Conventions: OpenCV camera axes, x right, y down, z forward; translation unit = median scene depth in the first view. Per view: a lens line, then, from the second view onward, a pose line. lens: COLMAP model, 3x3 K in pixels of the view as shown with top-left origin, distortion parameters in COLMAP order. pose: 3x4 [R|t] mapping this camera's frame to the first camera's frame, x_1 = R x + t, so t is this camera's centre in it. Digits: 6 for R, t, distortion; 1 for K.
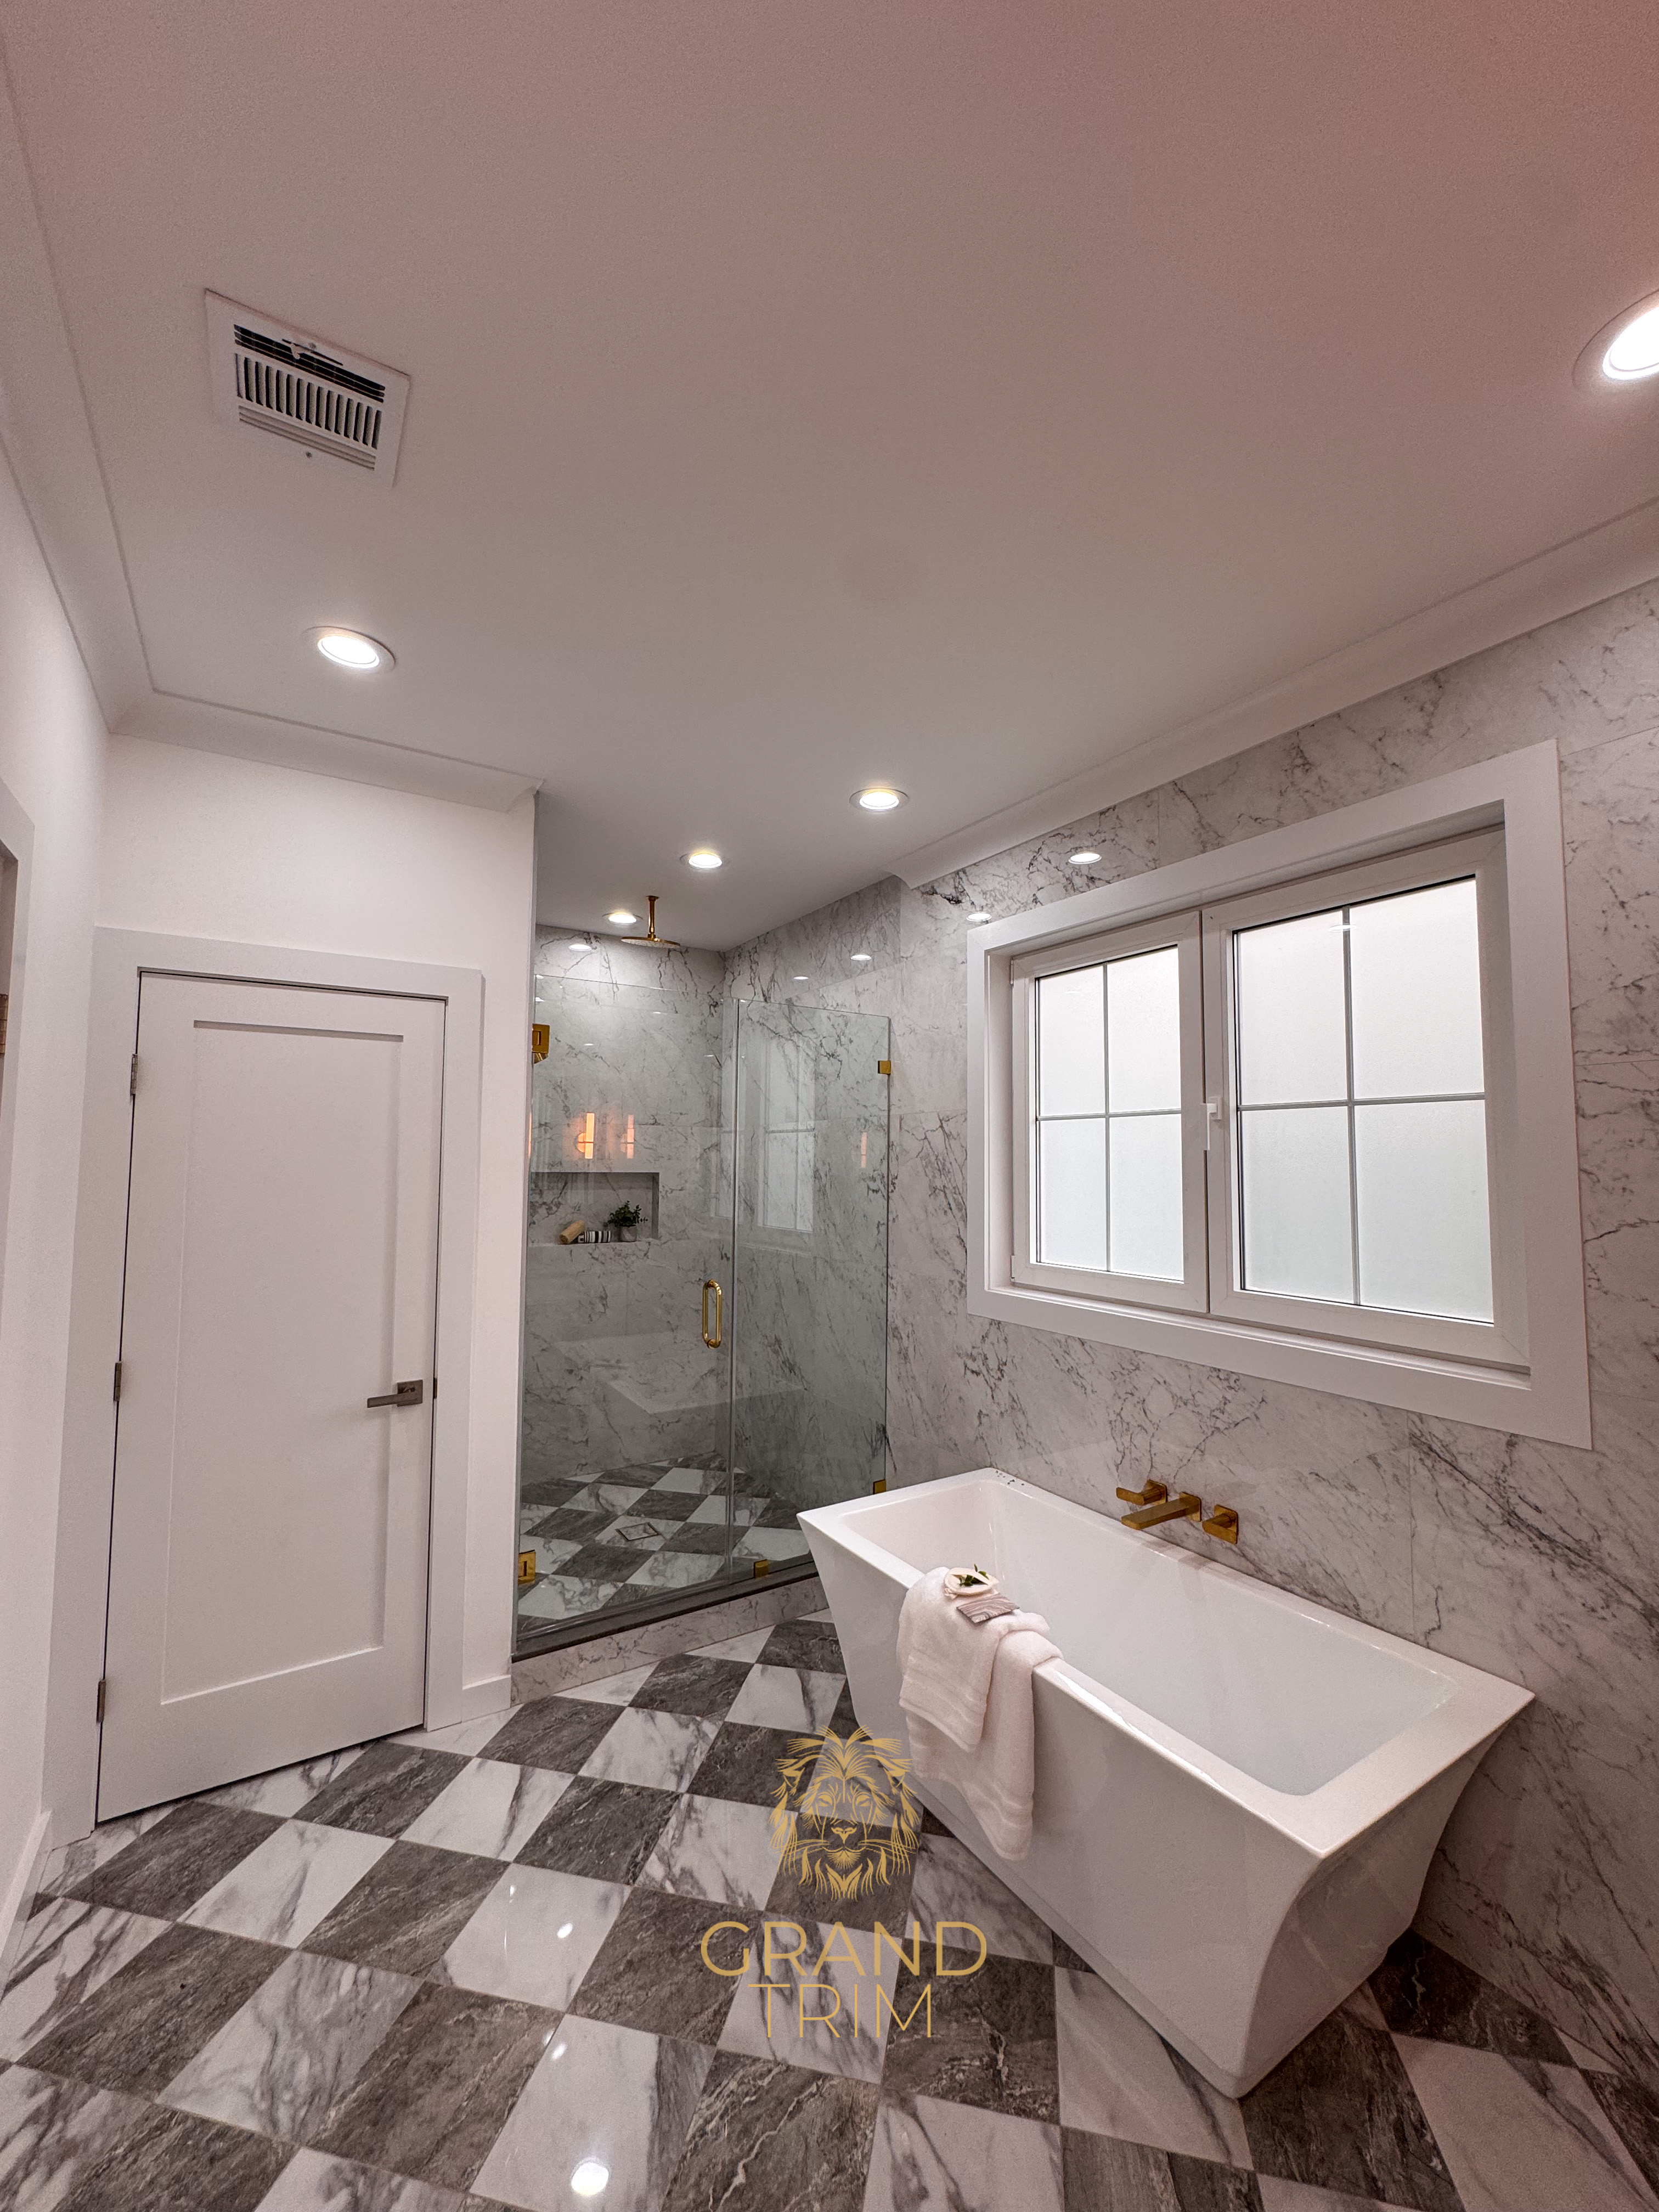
lens RADIAL K [[889.6, 0, 828.1], [0, 889.6, 1107.0], [0, 0, 1]] dist [0.001038, 0.000285]
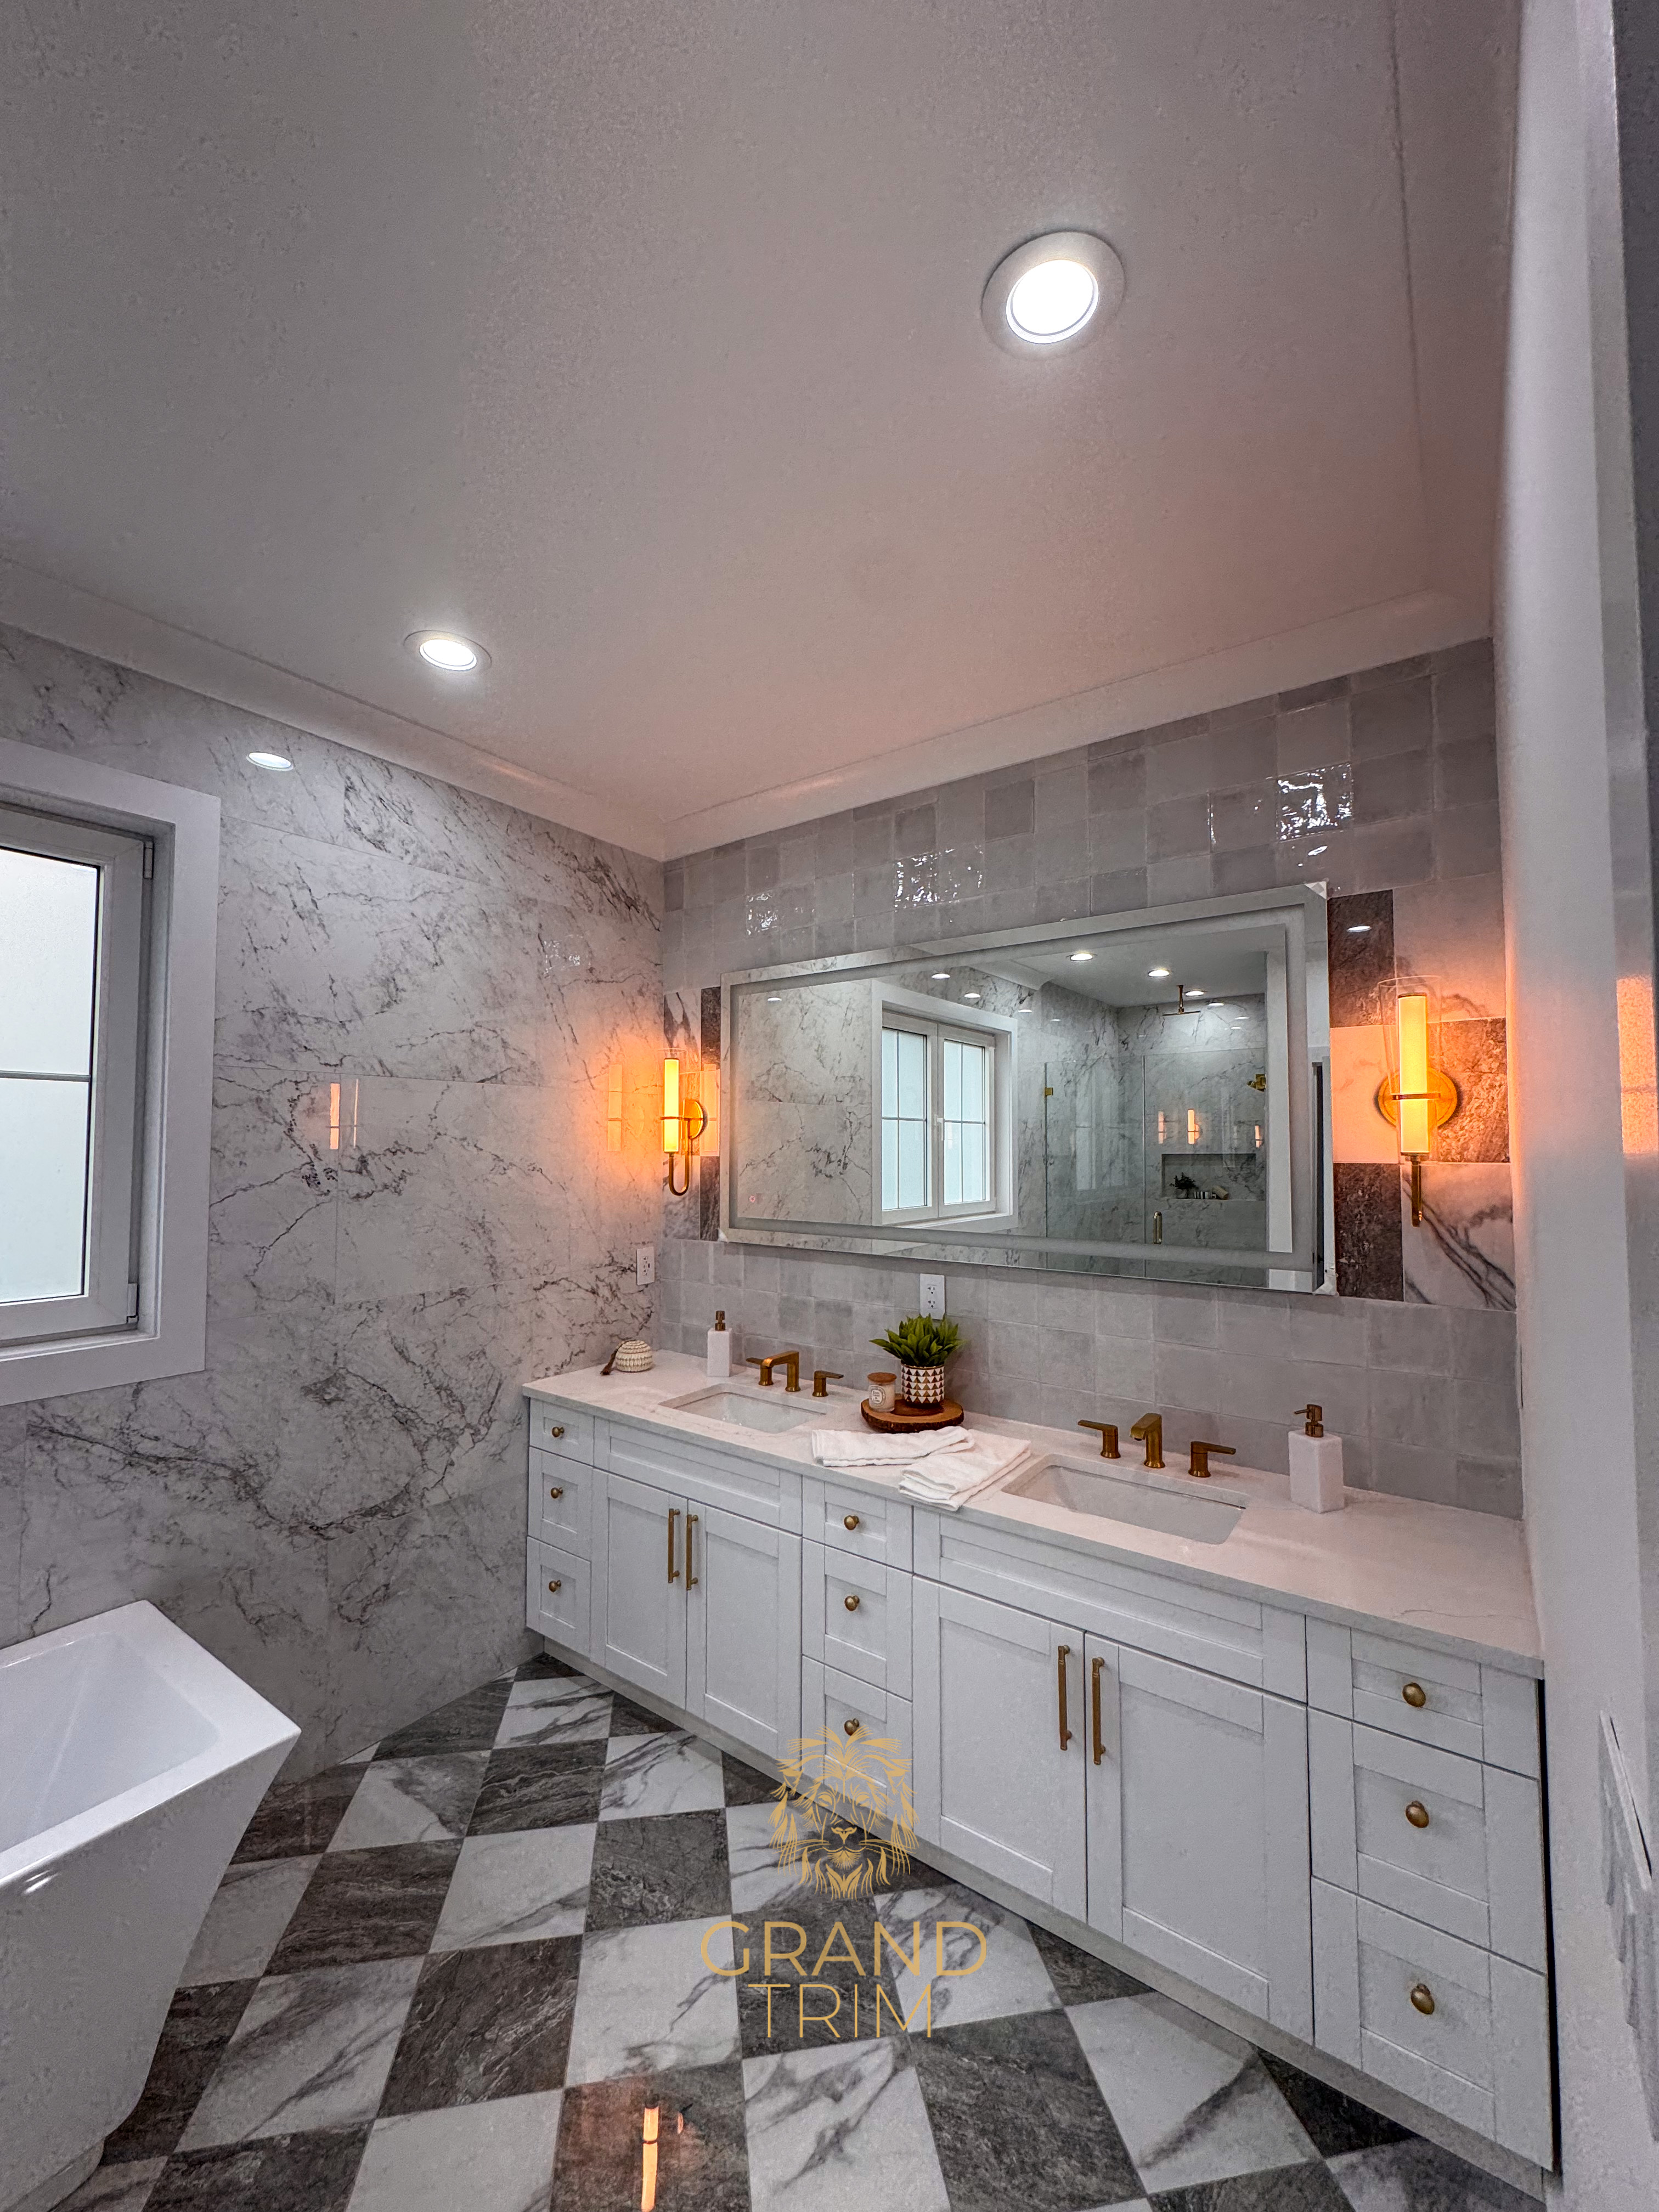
lens RADIAL K [[889.6, 0, 827.8], [0, 889.6, 1106.1], [0, 0, 1]] dist [0.001038, 0.000285]
pose [[-0.365938, 0.033270, 0.930044, -0.654241], [-0.063986, 0.996096, -0.060809, 0.032417], [-0.928437, -0.081762, -0.362381, 0.667668]]
